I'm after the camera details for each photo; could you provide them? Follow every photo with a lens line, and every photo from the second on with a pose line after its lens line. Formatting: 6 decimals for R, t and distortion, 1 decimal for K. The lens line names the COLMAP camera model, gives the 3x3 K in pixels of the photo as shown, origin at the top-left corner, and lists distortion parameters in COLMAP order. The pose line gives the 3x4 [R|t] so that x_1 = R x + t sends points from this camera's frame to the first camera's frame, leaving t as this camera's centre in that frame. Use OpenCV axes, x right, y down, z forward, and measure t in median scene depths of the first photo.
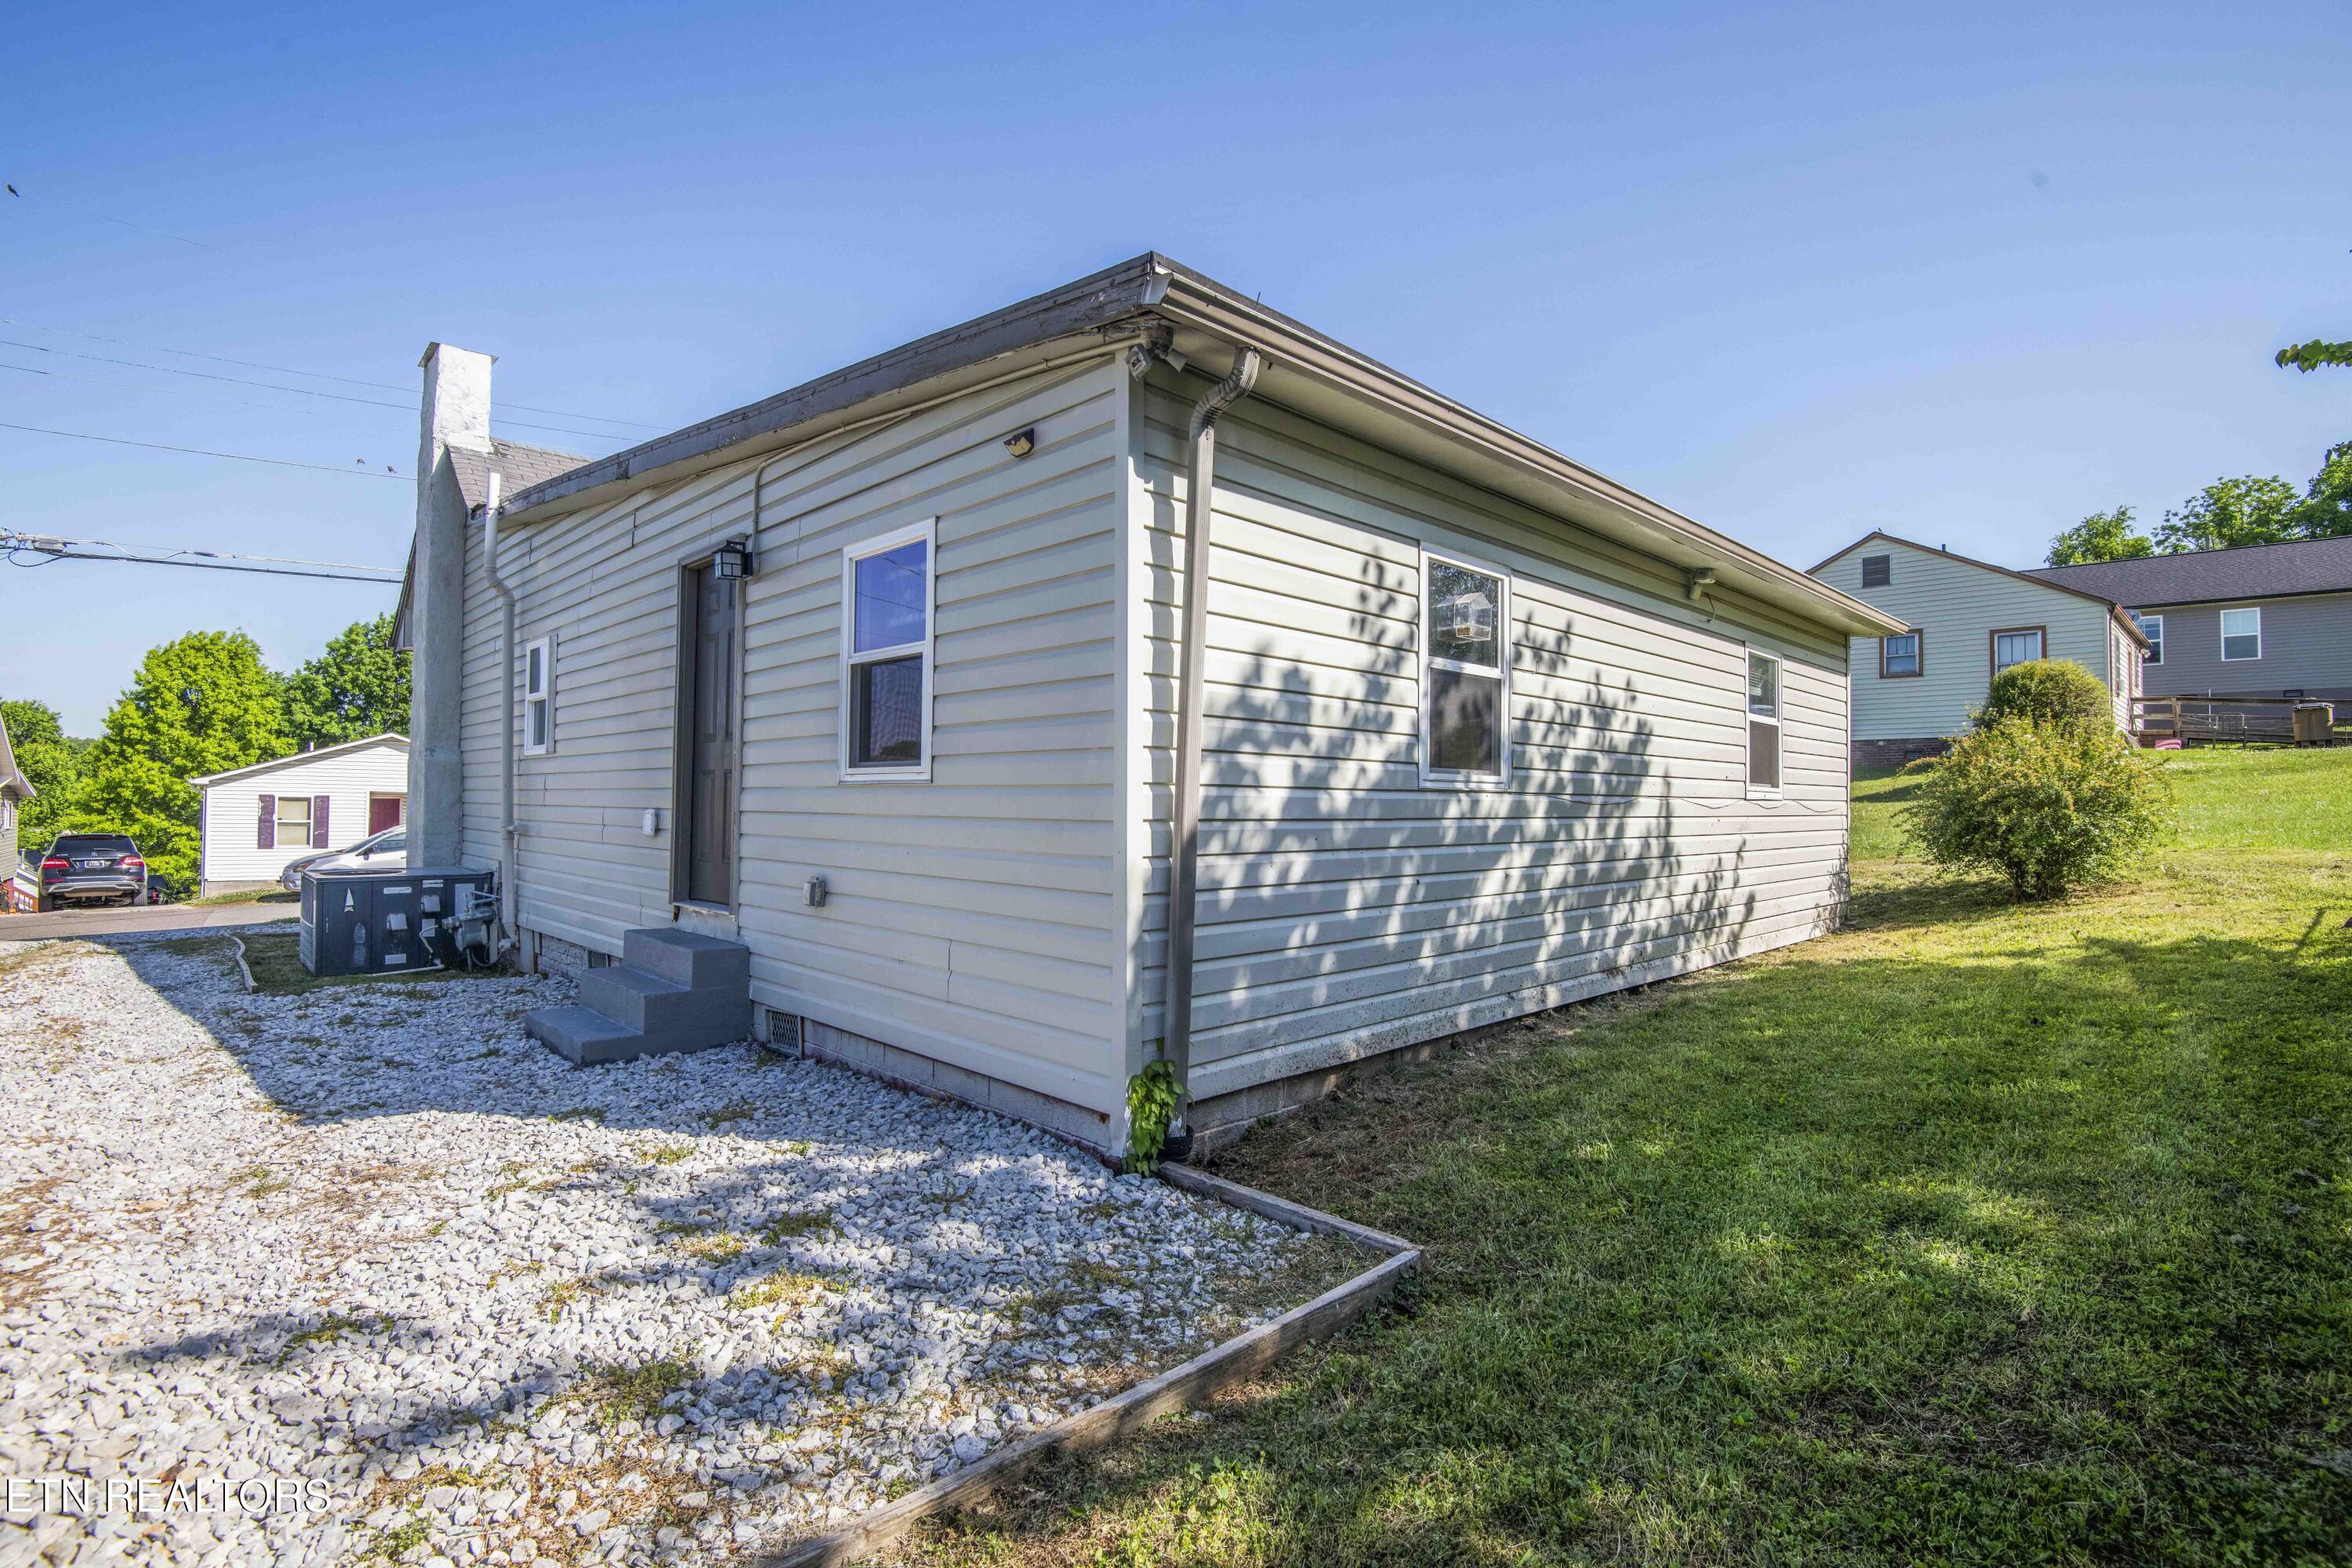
lens RADIAL K [[1104.8, 0, 1176.0], [0, 1104.8, 784.0], [0, 0, 1]] dist [-0.002022, -0.000313]
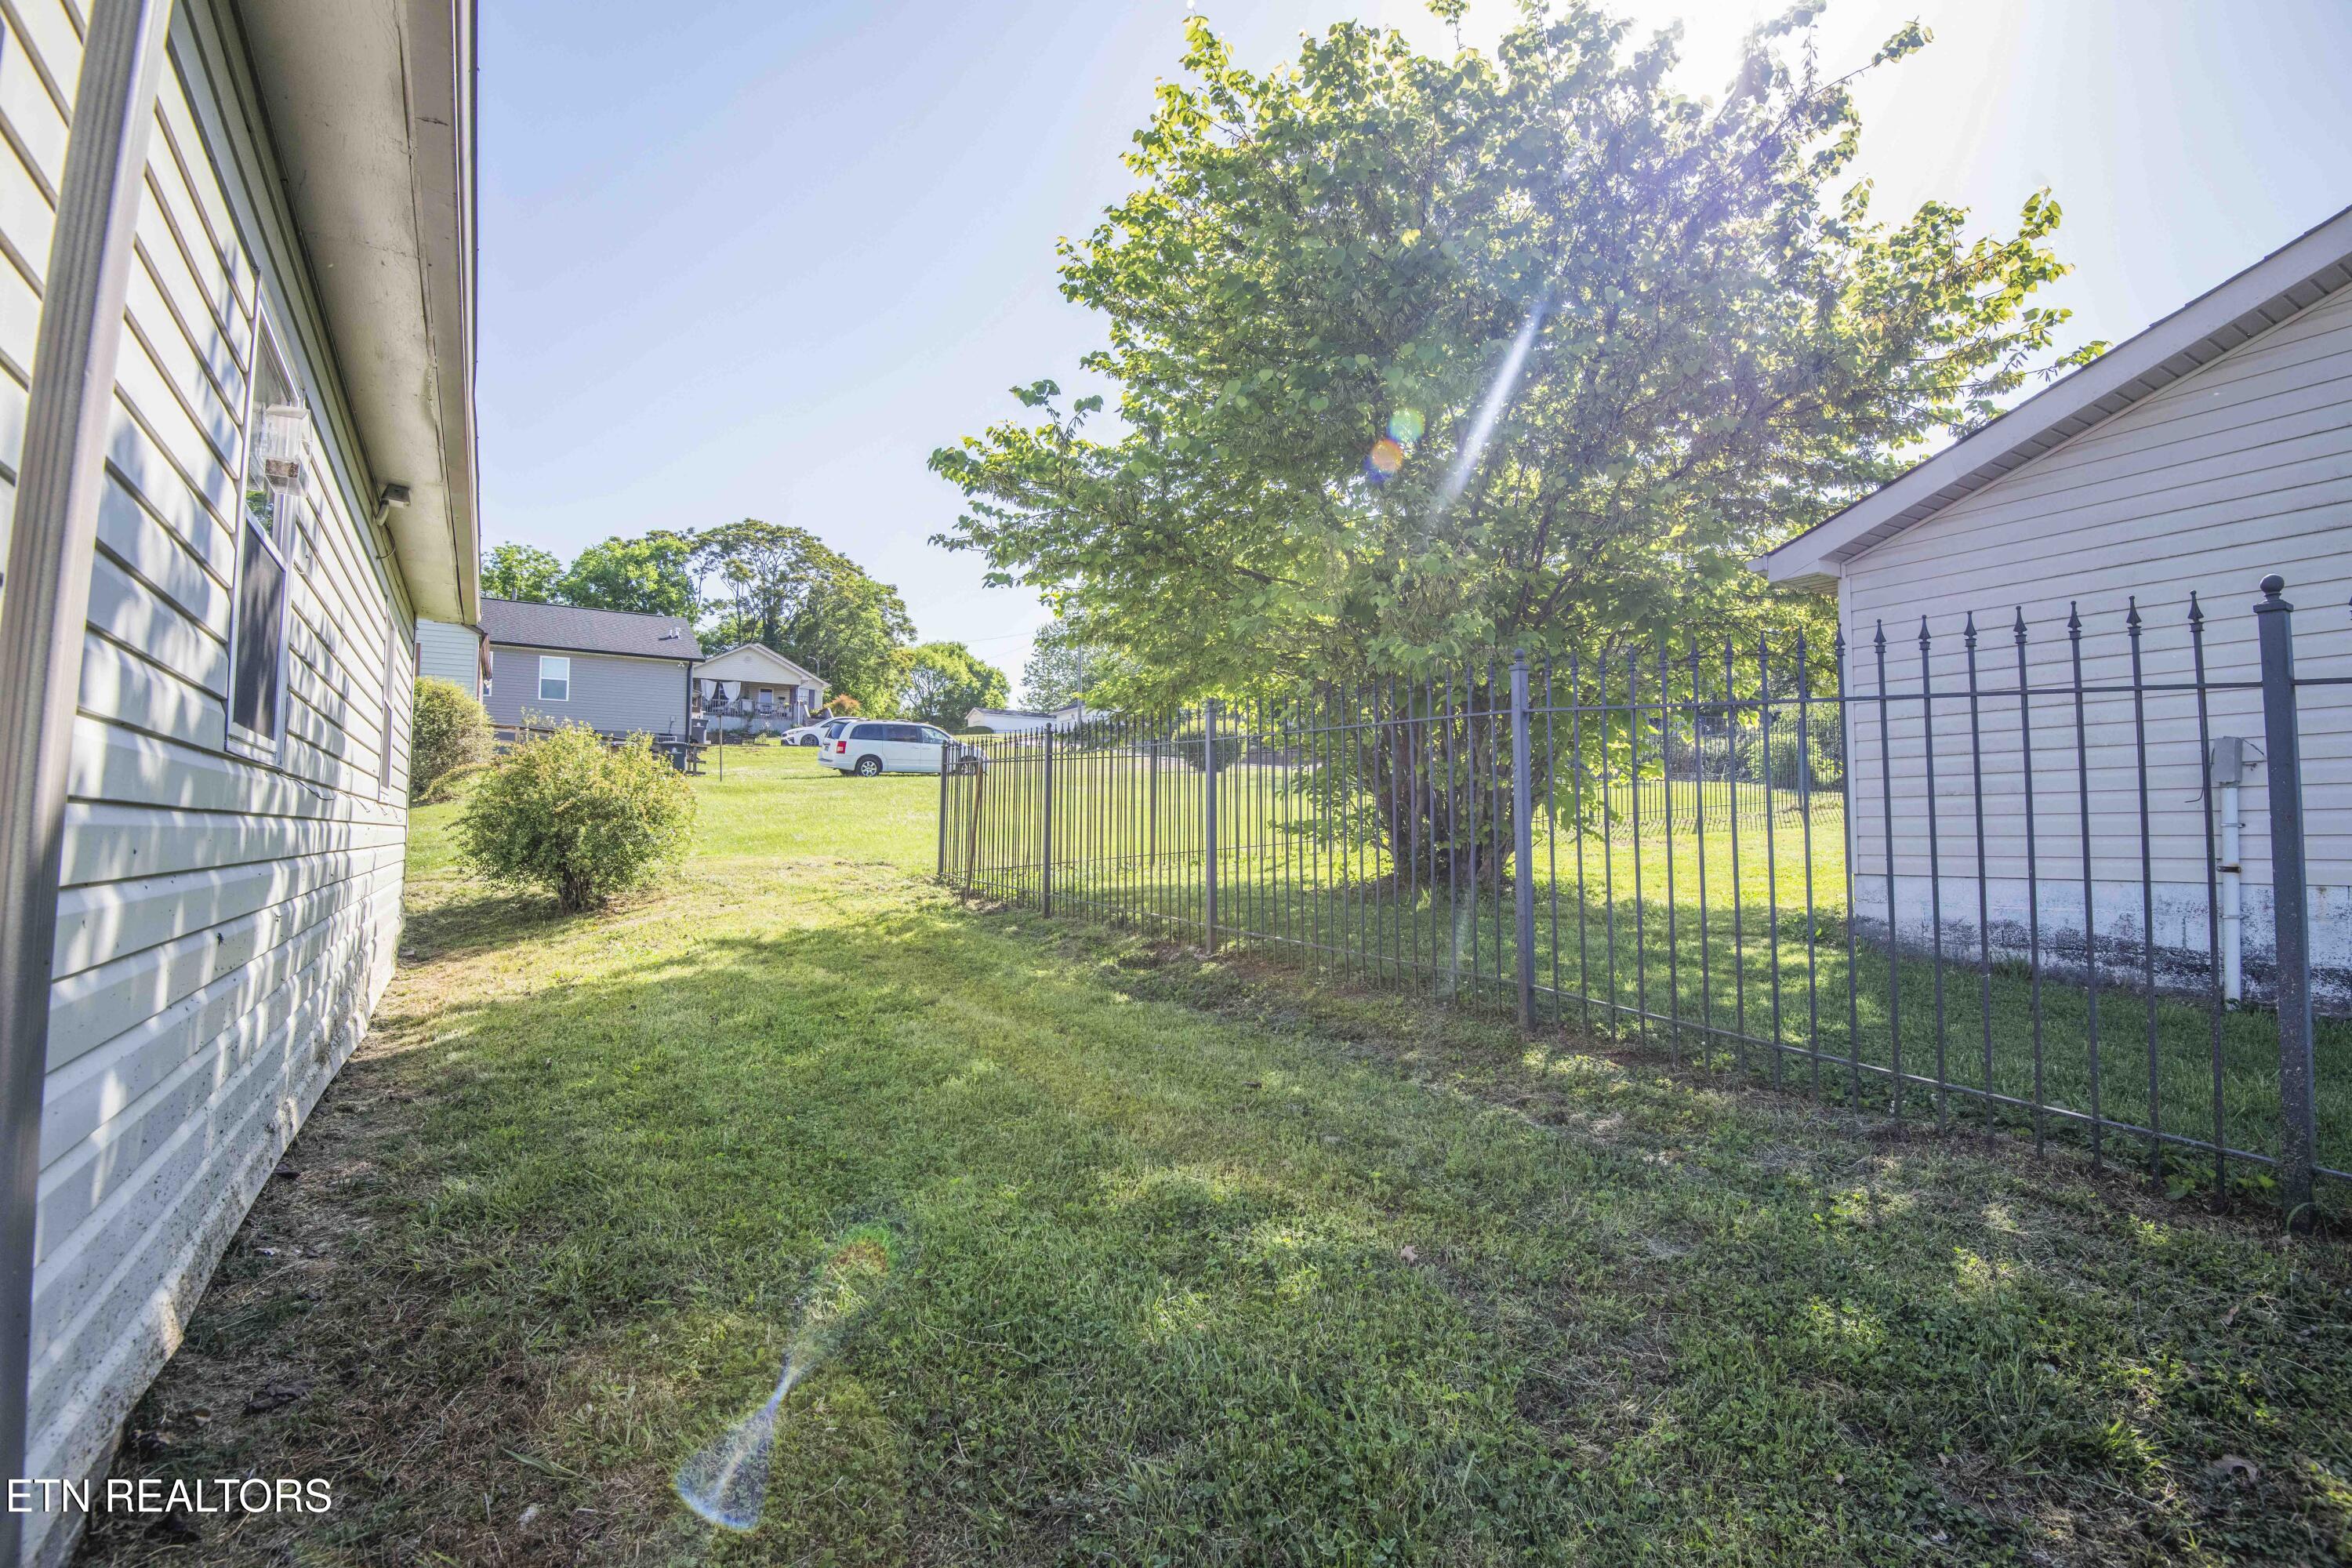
lens RADIAL K [[1104.8, 0, 1176.0], [0, 1104.8, 784.0], [0, 0, 1]] dist [-0.002022, -0.000313]
pose [[0.208083, 0.038534, 0.977352, -0.092102], [-0.018225, 0.999203, -0.035516, 0.014899], [-0.977941, -0.010422, 0.208619, 0.254676]]
